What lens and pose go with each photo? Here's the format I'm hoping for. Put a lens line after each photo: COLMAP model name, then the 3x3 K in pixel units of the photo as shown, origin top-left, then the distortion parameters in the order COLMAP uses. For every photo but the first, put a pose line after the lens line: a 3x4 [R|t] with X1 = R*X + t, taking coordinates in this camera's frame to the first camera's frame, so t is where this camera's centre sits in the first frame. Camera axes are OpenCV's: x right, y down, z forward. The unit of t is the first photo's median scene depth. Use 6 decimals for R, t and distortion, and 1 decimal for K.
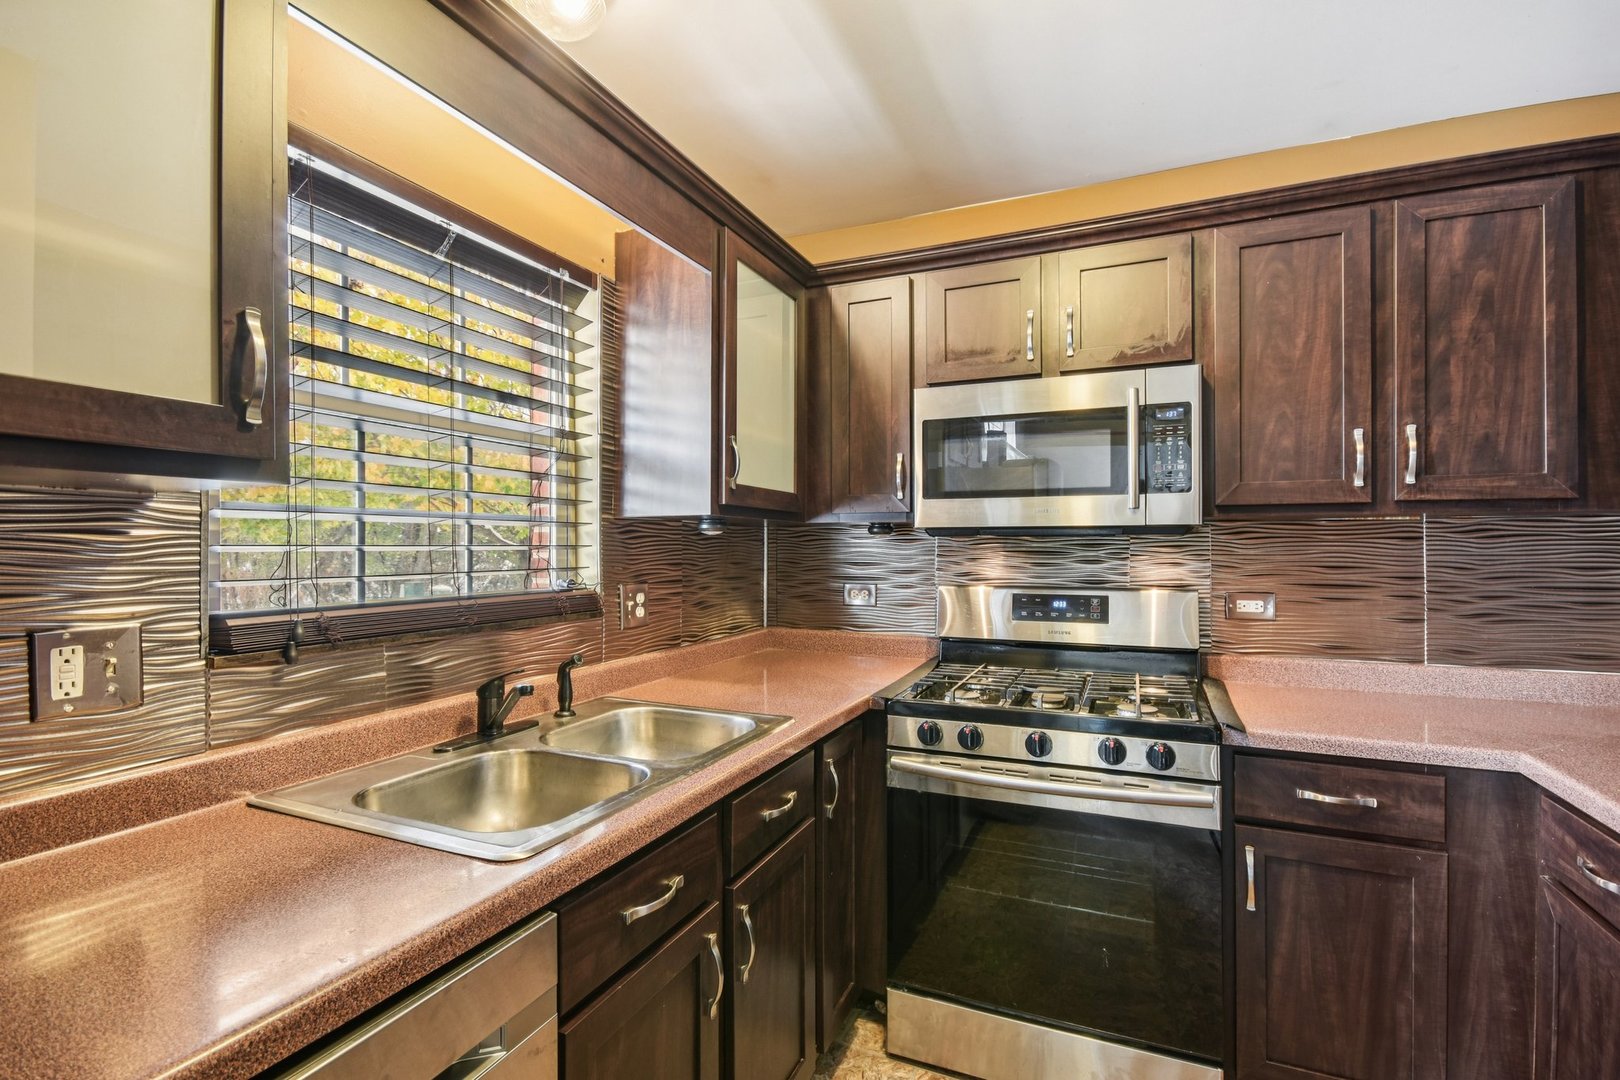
lens RADIAL K [[747.5, 0, 810.0], [0, 747.5, 540.0], [0, 0, 1]] dist [-0.000478, -0.000354]
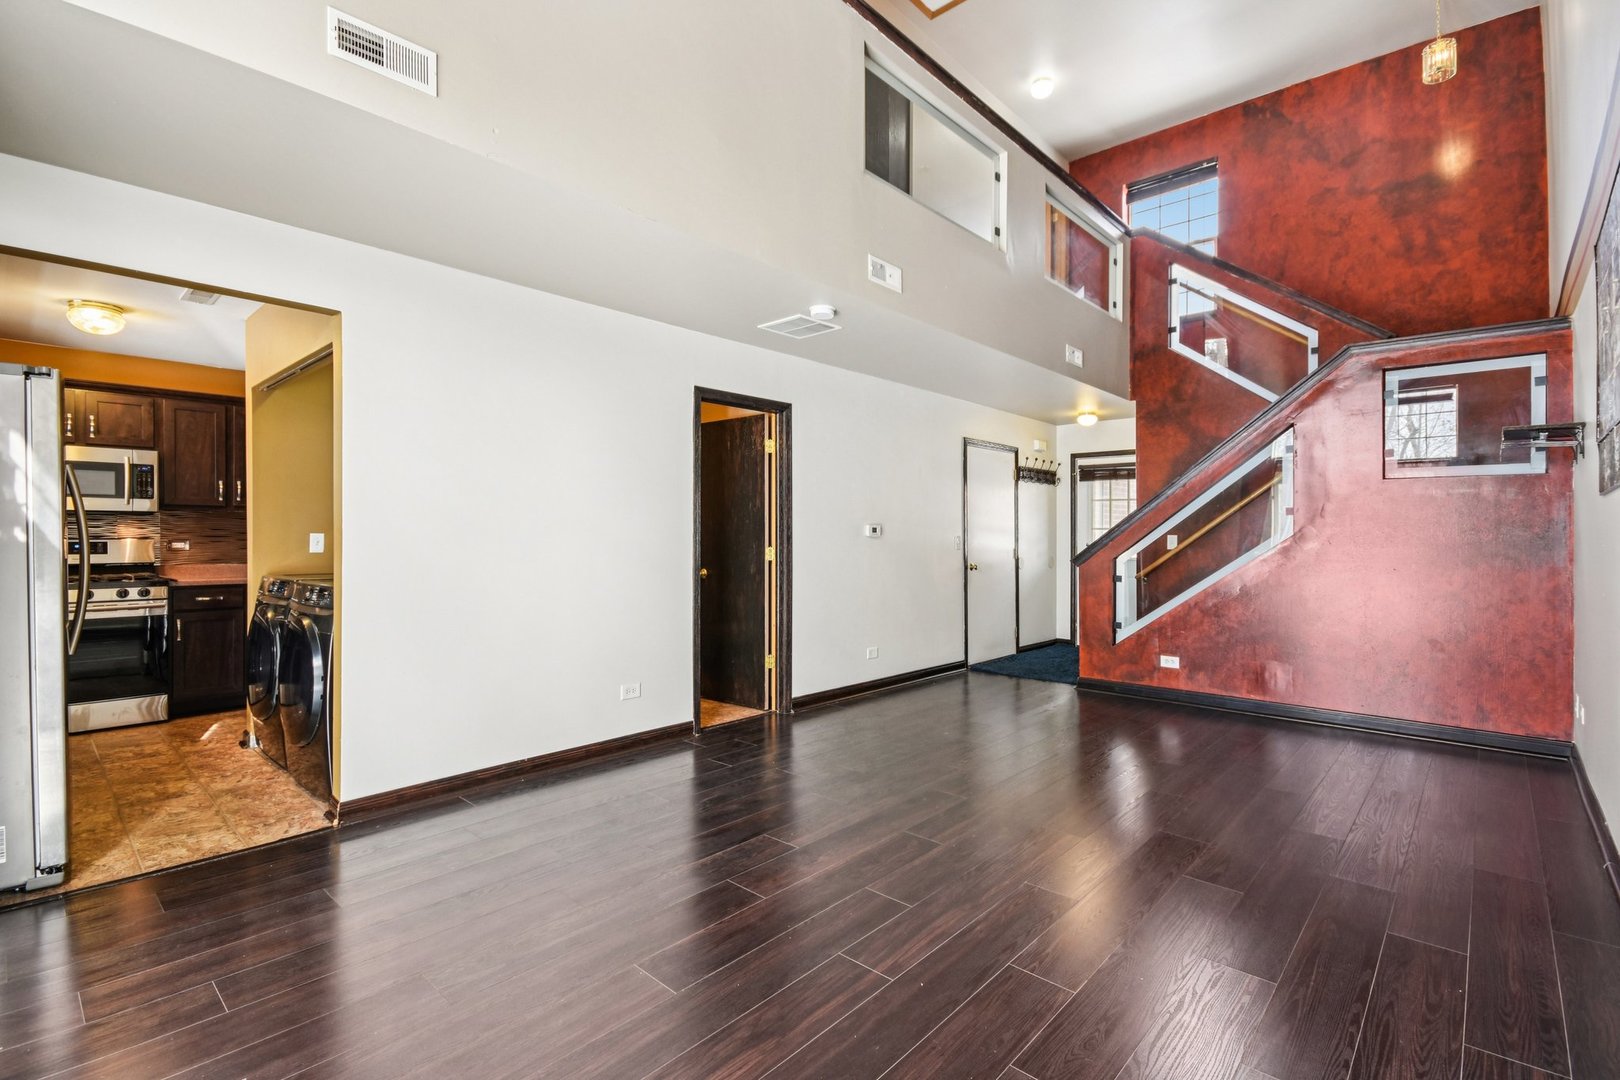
lens RADIAL K [[747.5, 0, 810.0], [0, 747.5, 540.0], [0, 0, 1]] dist [-0.000478, -0.000354]
pose [[0.323263, -0.002298, 0.946306, -1.214237], [-0.009823, 0.999935, 0.005784, 0.041347], [-0.946258, -0.011165, 0.323219, -2.007840]]
